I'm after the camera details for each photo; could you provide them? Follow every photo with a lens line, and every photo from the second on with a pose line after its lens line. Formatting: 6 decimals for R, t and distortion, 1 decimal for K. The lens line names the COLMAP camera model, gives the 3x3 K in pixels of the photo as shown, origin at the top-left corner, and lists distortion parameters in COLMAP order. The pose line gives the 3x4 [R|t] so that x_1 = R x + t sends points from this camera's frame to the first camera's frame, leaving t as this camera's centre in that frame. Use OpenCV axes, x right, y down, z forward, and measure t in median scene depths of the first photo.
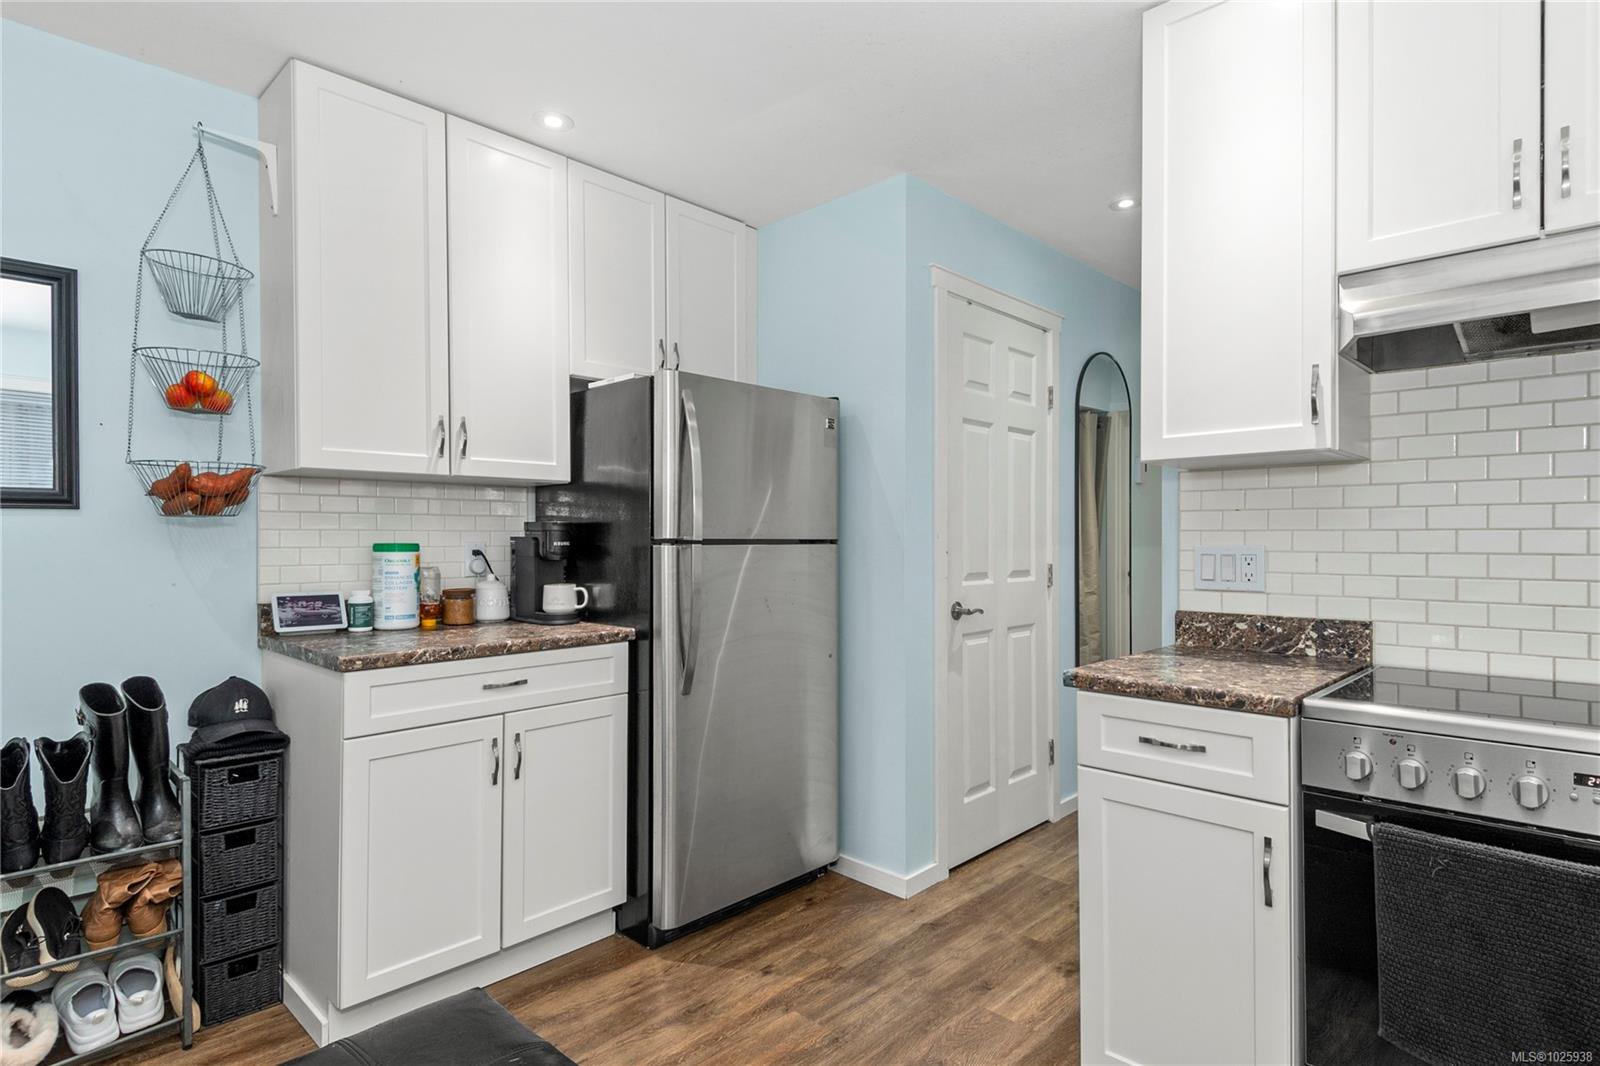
lens RADIAL K [[836.2, 0, 805.2], [0, 836.2, 536.1], [0, 0, 1]] dist [0.075702, -0.045326]
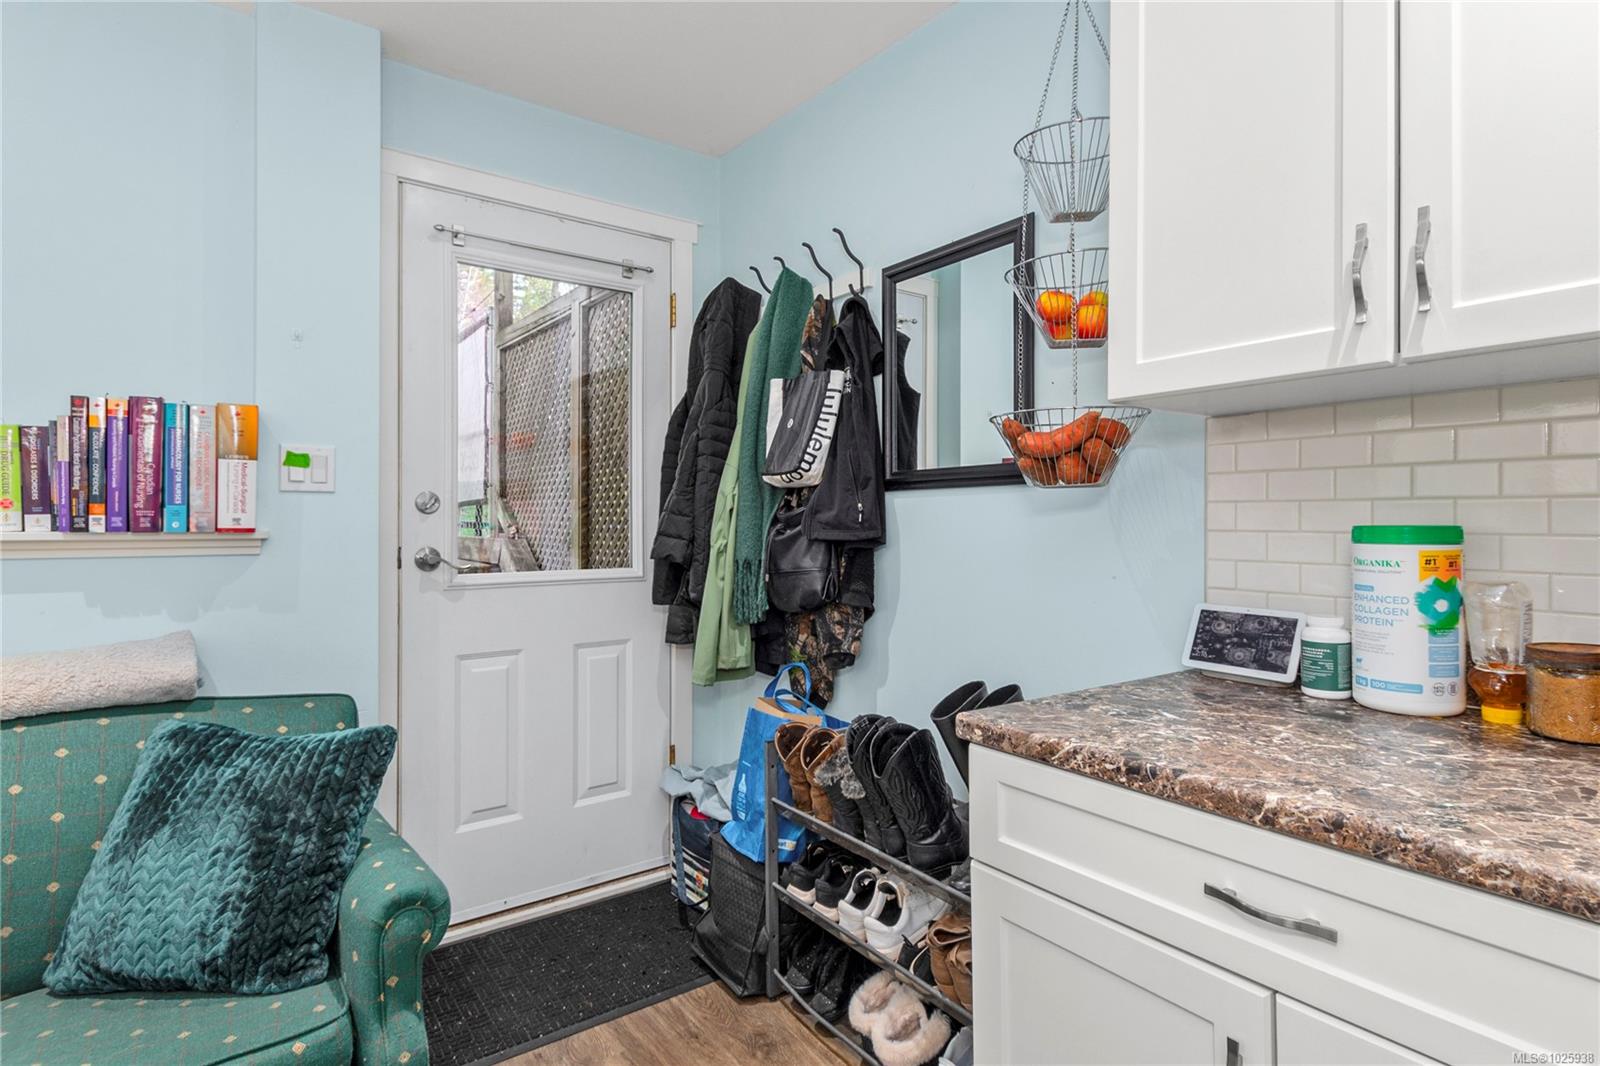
lens RADIAL K [[836.2, 0, 805.2], [0, 836.2, 536.1], [0, 0, 1]] dist [0.075702, -0.045326]
pose [[-0.186573, 0.015724, -0.982315, 0.042699], [0.001873, 0.999876, 0.015649, 0.006577], [0.982439, 0.001080, -0.186580, 0.802189]]
